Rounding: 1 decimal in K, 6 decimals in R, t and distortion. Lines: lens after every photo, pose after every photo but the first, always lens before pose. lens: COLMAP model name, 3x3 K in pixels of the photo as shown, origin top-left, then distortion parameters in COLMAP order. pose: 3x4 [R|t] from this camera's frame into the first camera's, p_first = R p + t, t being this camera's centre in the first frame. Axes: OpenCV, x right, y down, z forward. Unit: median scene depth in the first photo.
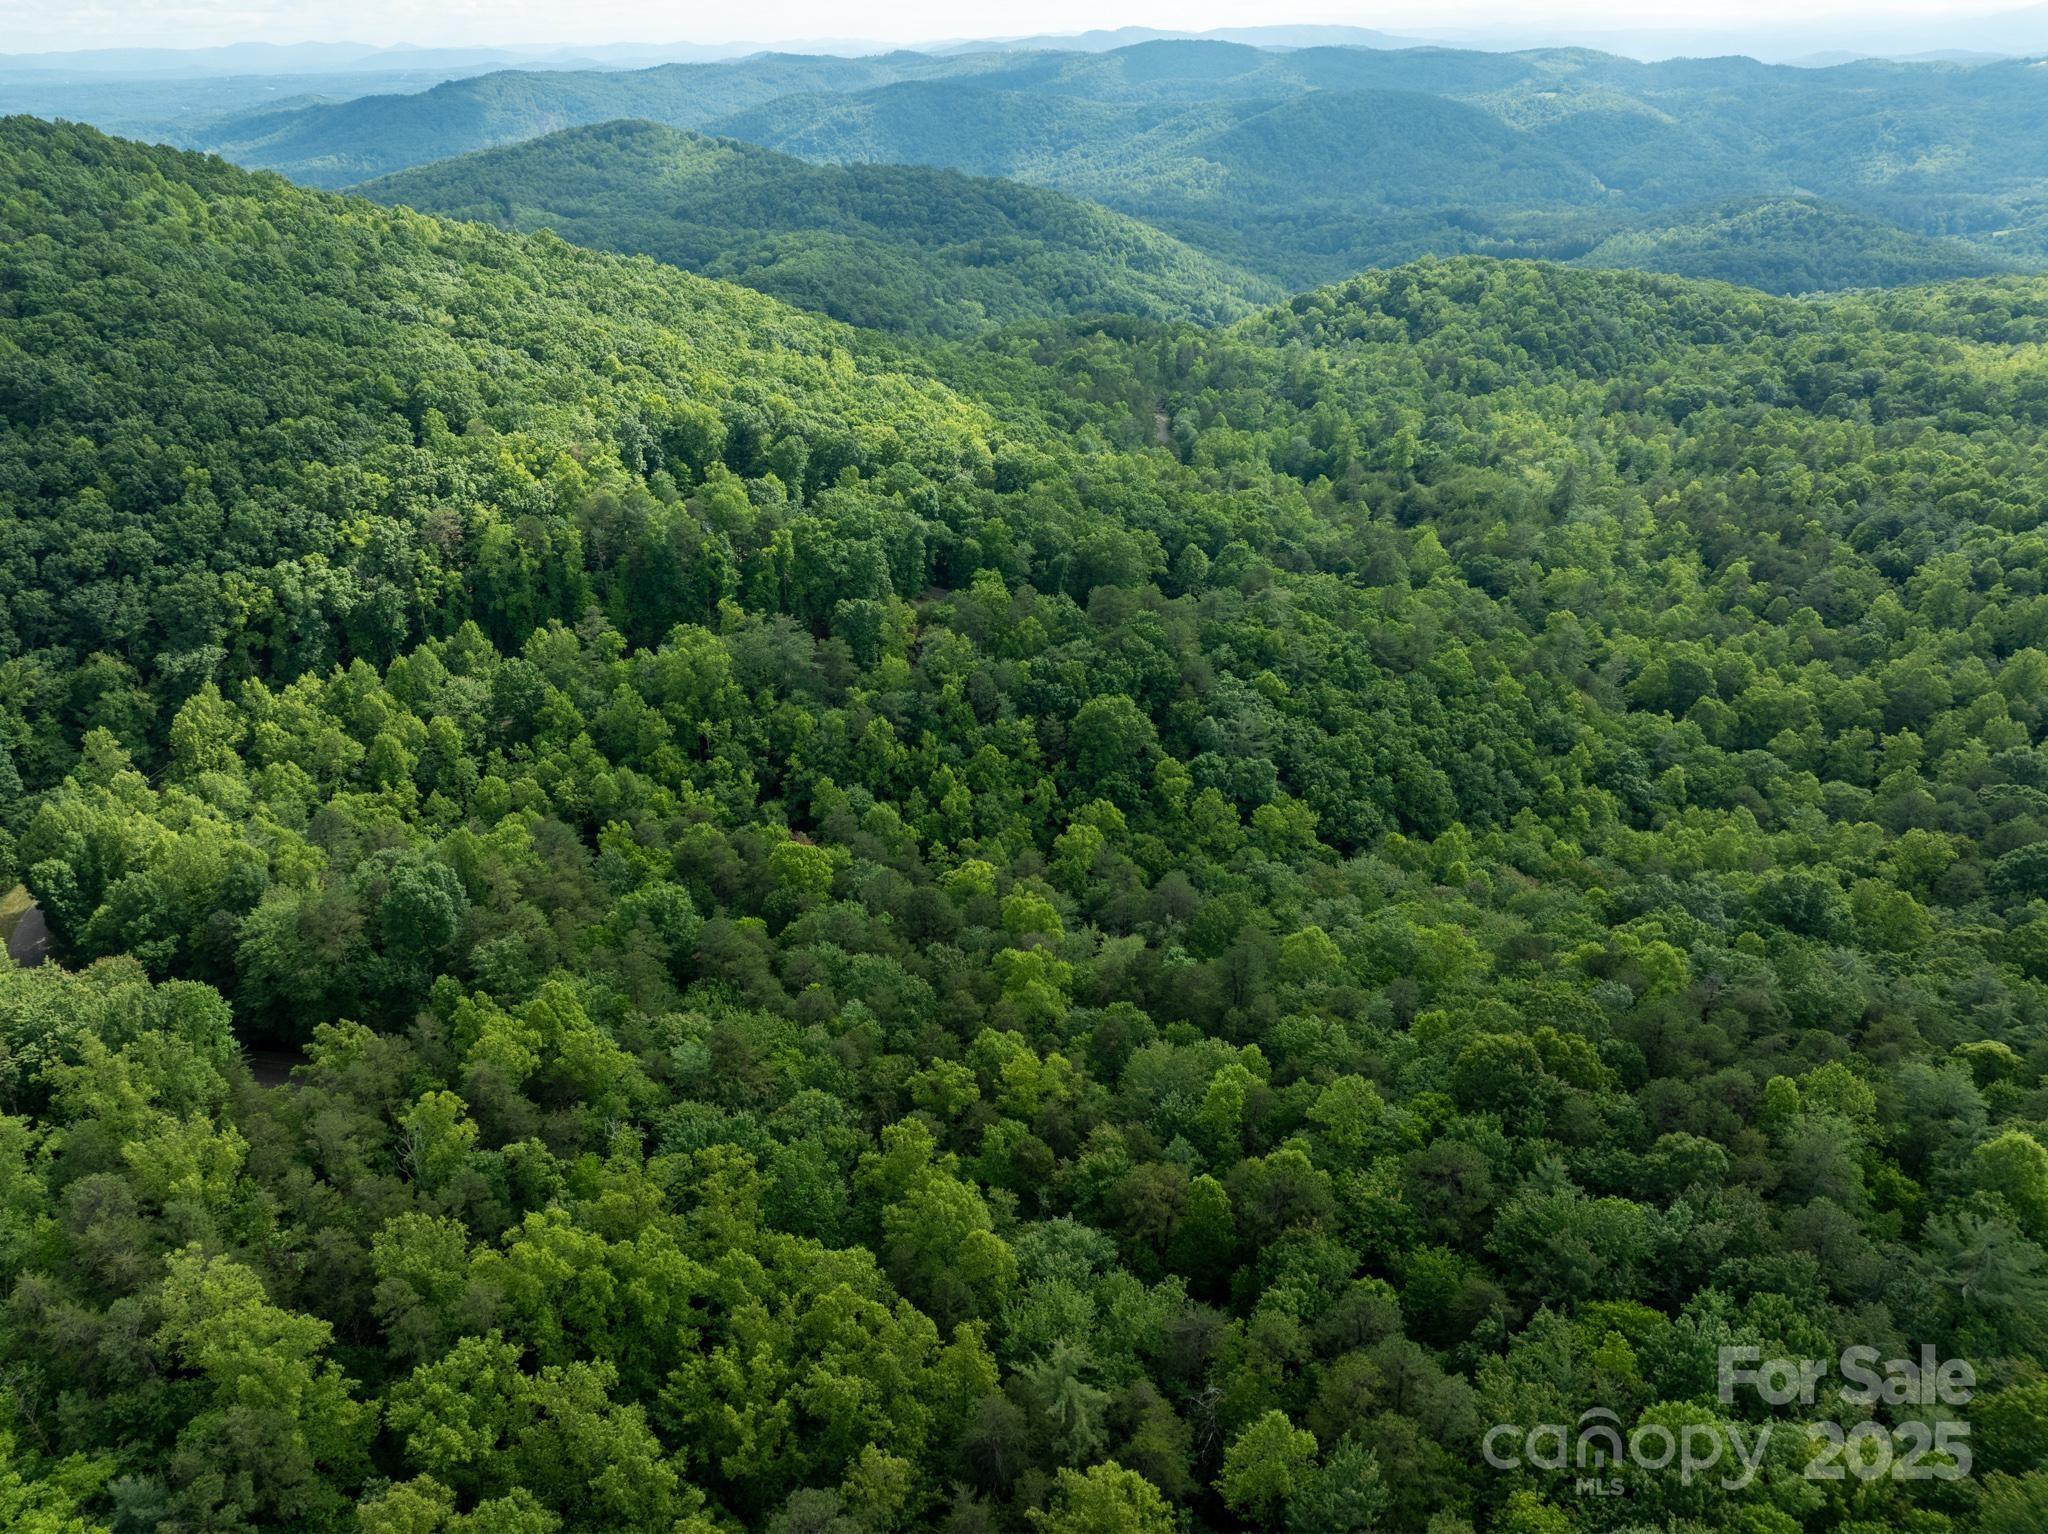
lens RADIAL K [[1449.0, 0, 1027.1], [0, 1449.0, 755.7], [0, 0, 1]] dist [-0.043224, 0.011278]
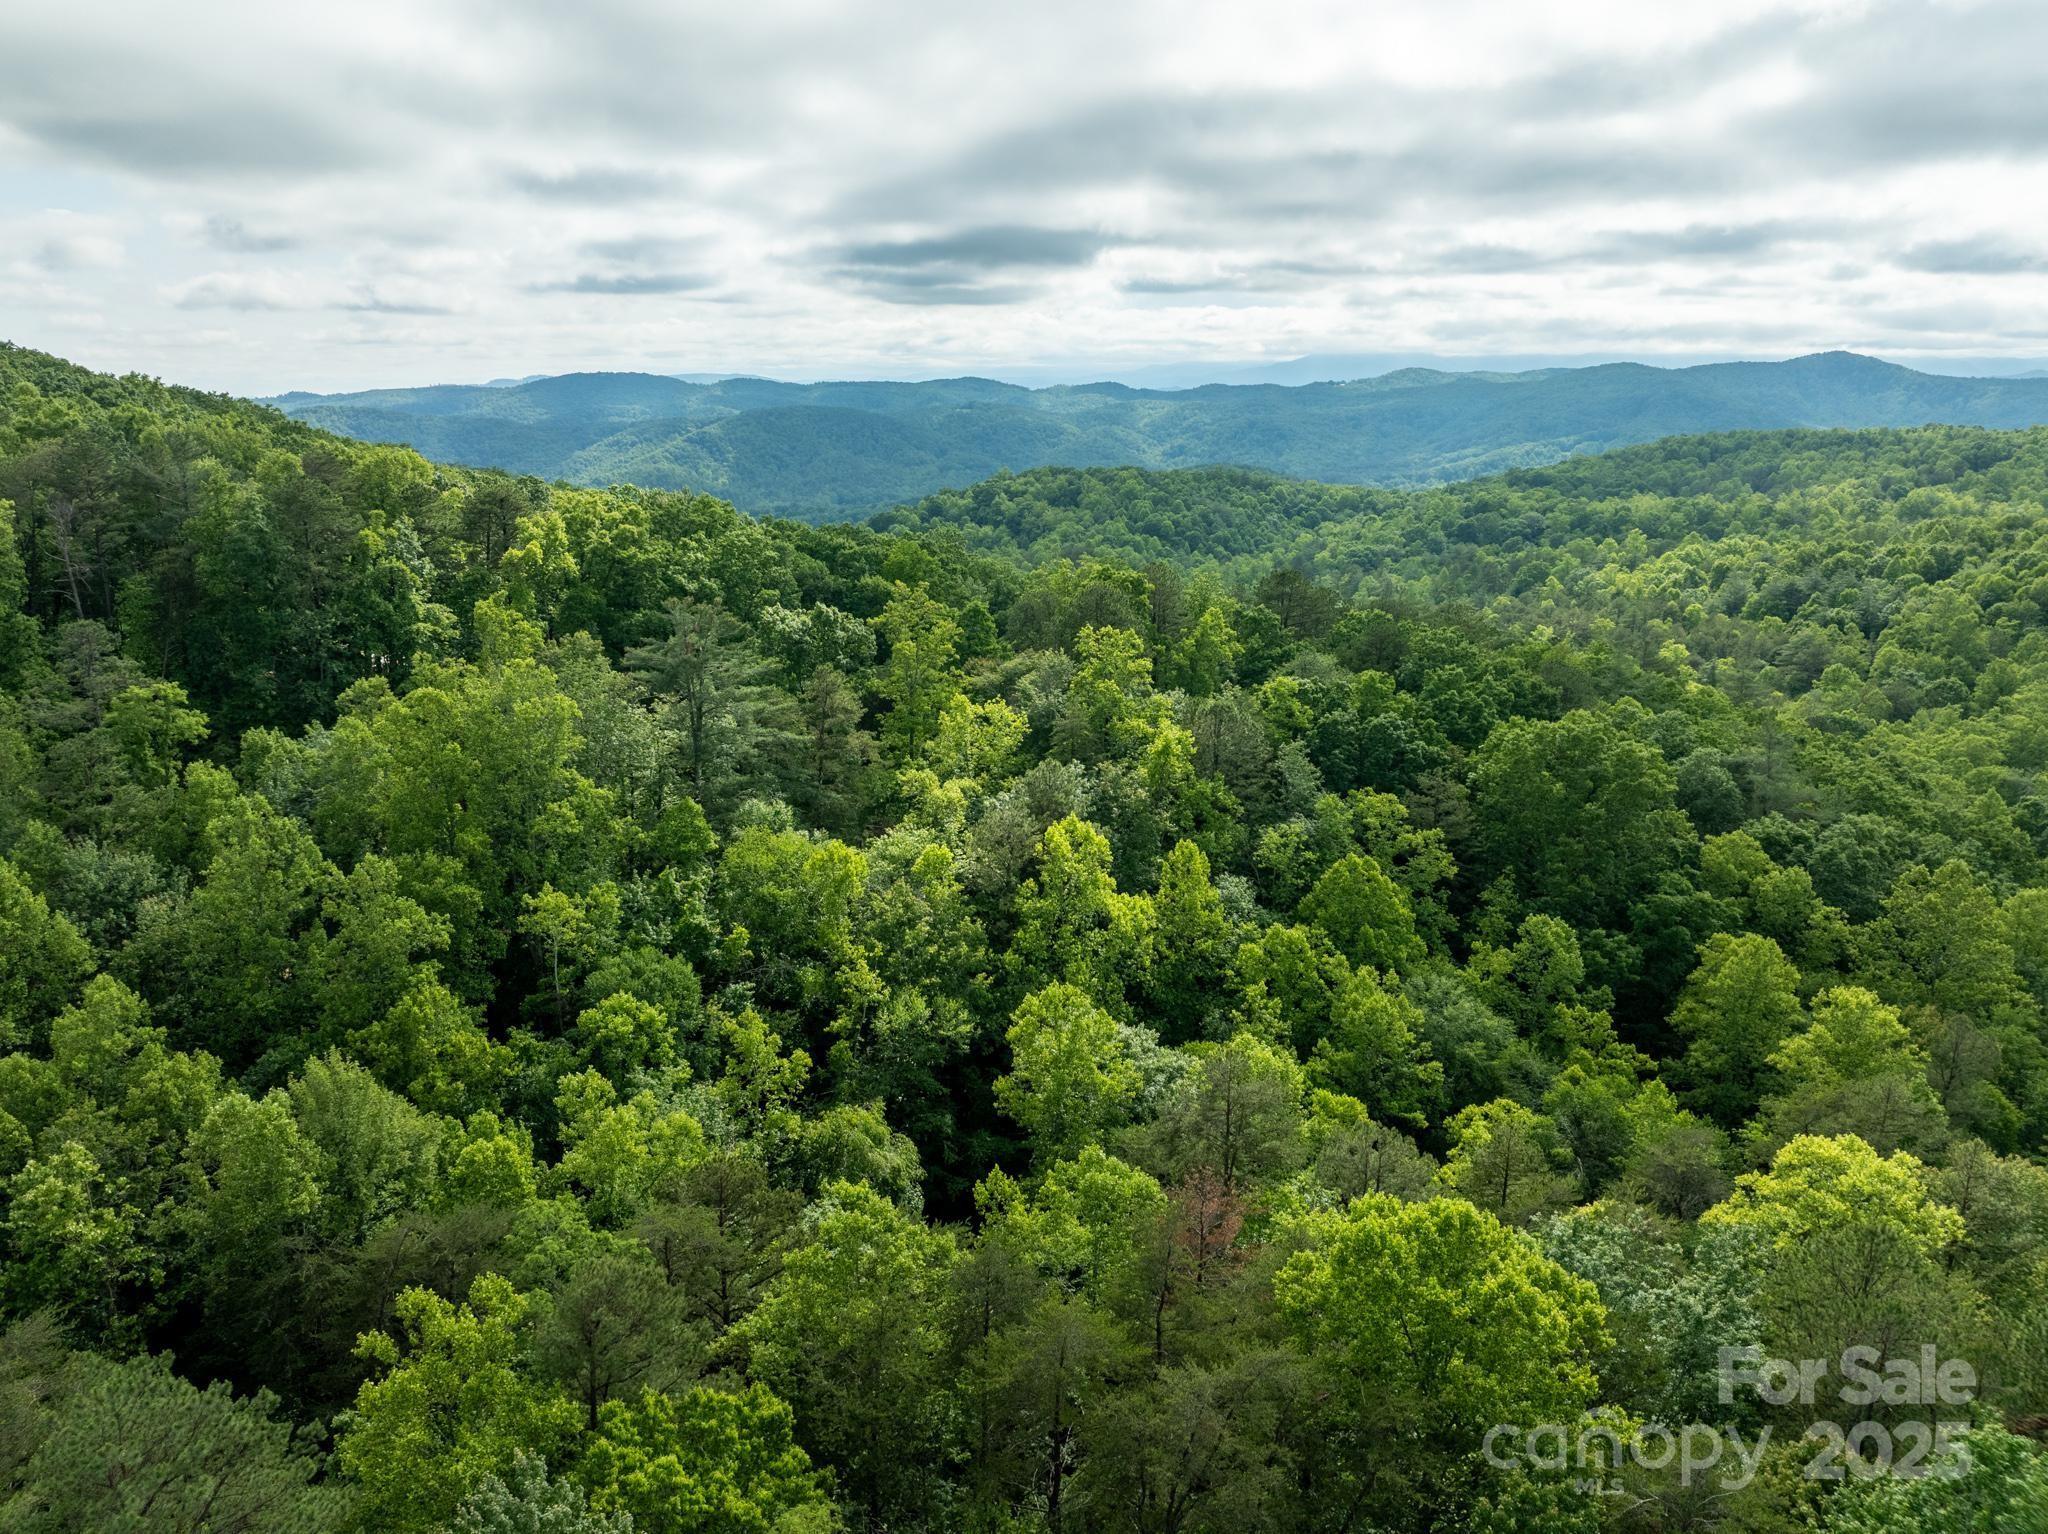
lens RADIAL K [[1449.0, 0, 1027.1], [0, 1449.0, 755.7], [0, 0, 1]] dist [-0.043224, 0.011278]
pose [[0.925688, -0.092571, 0.366786, -0.226798], [0.170264, 0.967790, -0.185455, 0.022015], [-0.337804, 0.234124, 0.911633, 0.645029]]
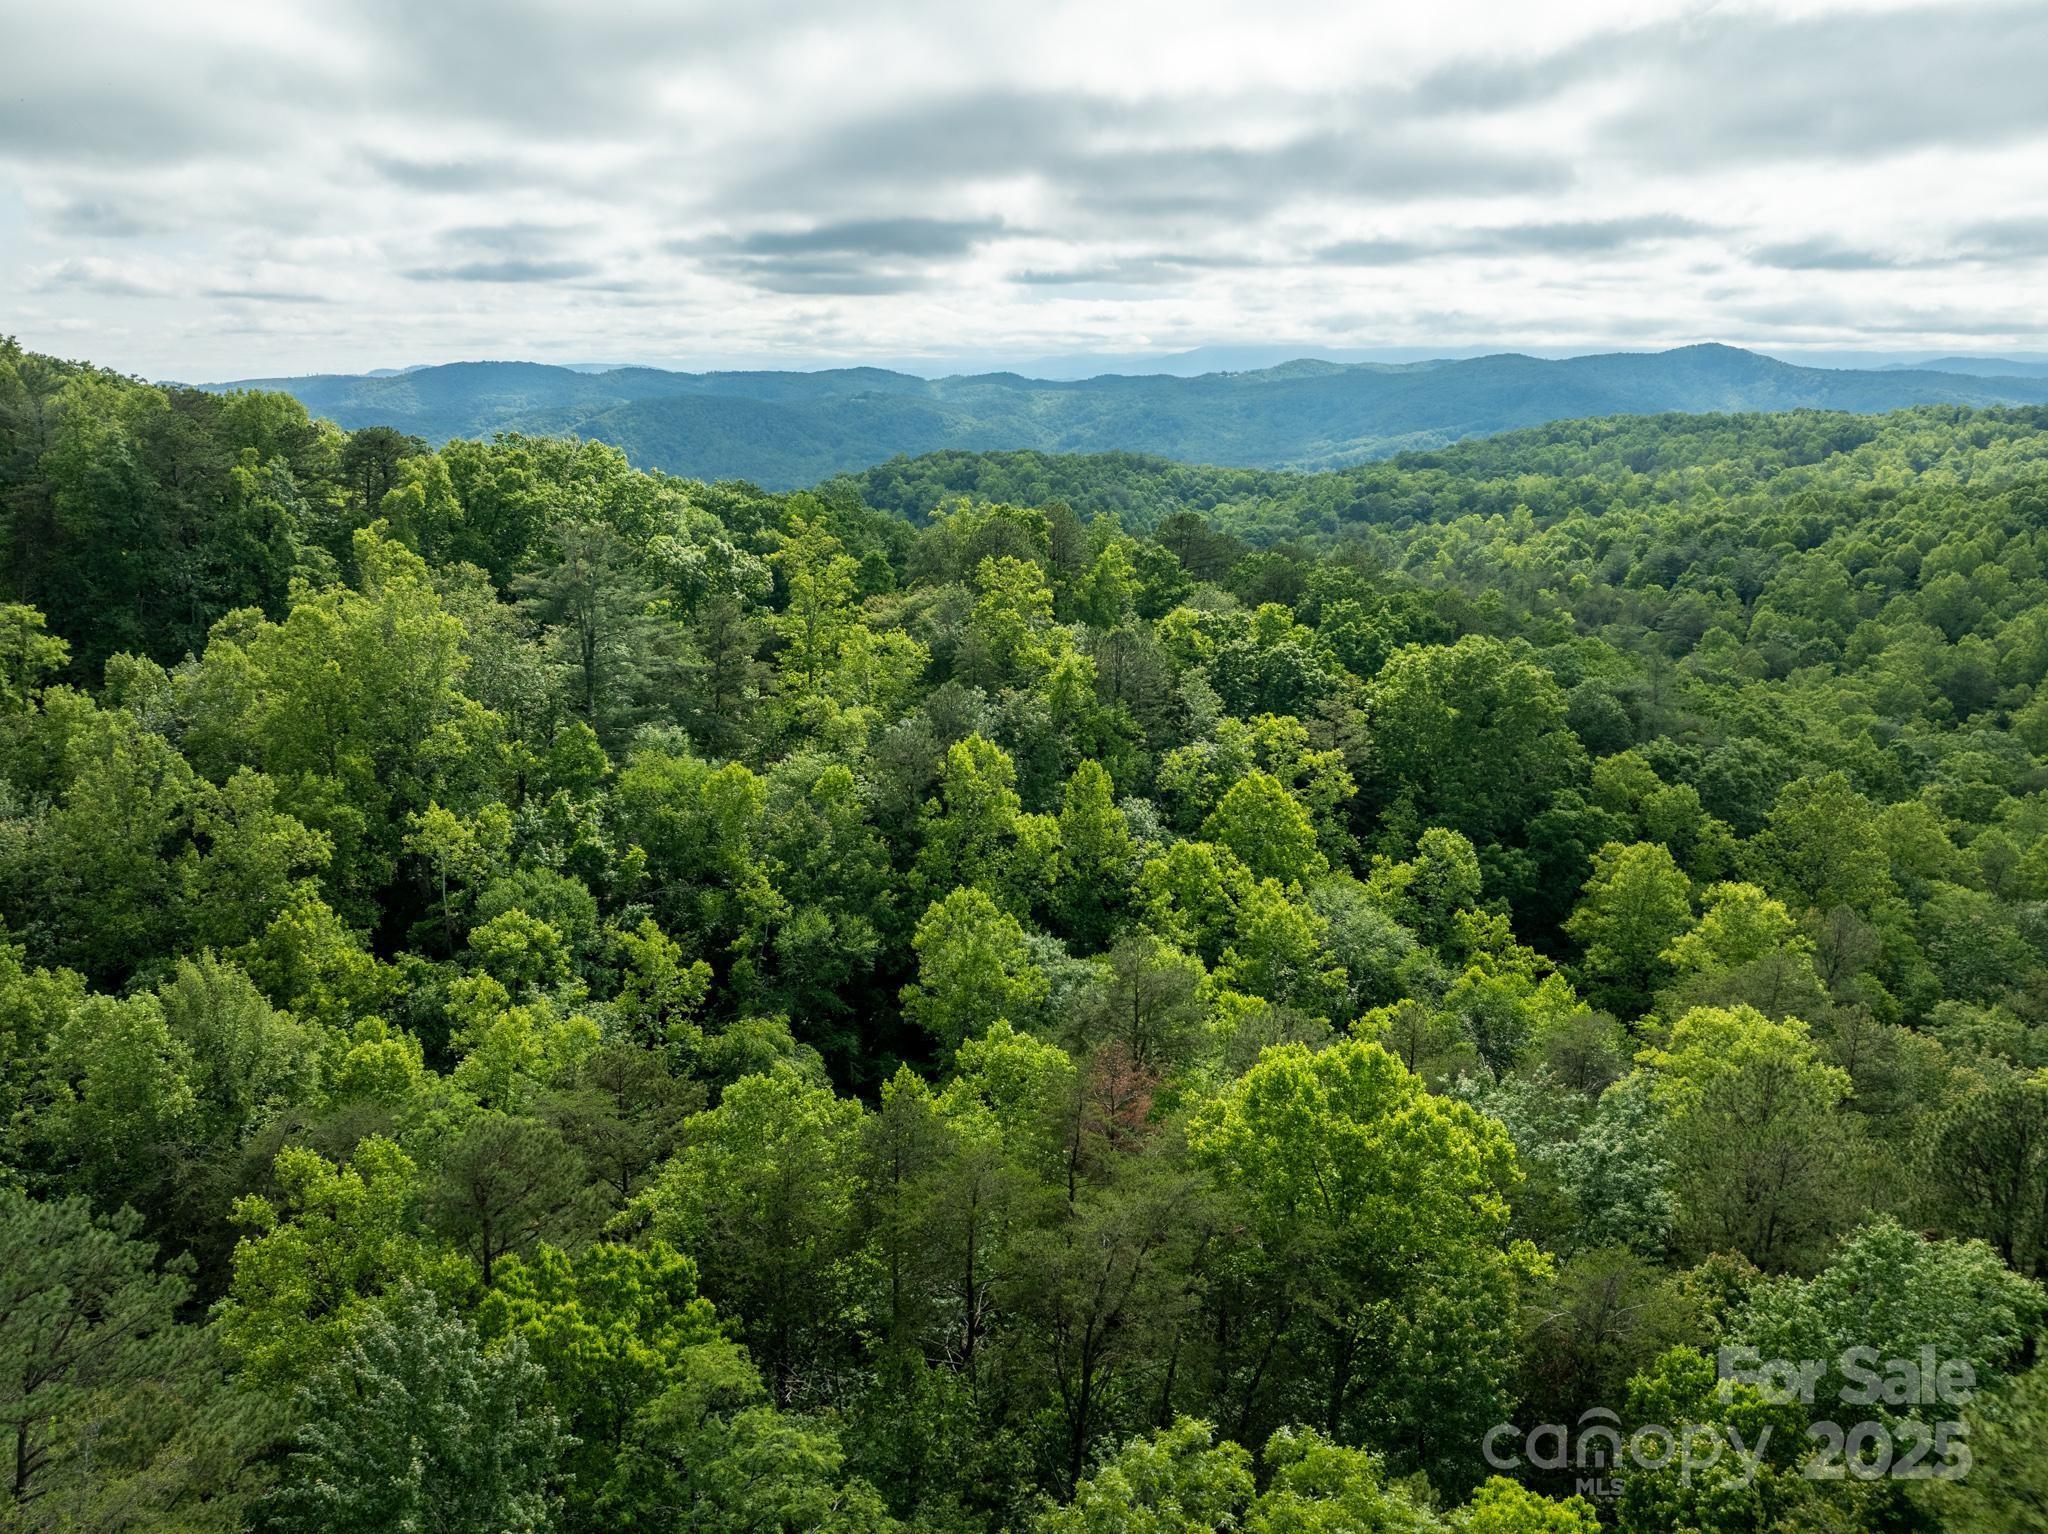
lens RADIAL K [[1449.0, 0, 1027.1], [0, 1449.0, 755.7], [0, 0, 1]] dist [-0.043224, 0.011278]
pose [[0.896982, -0.108915, 0.428440, -0.227636], [0.197388, 0.965873, -0.167714, 0.038200], [-0.395552, 0.235005, 0.887869, 0.651769]]
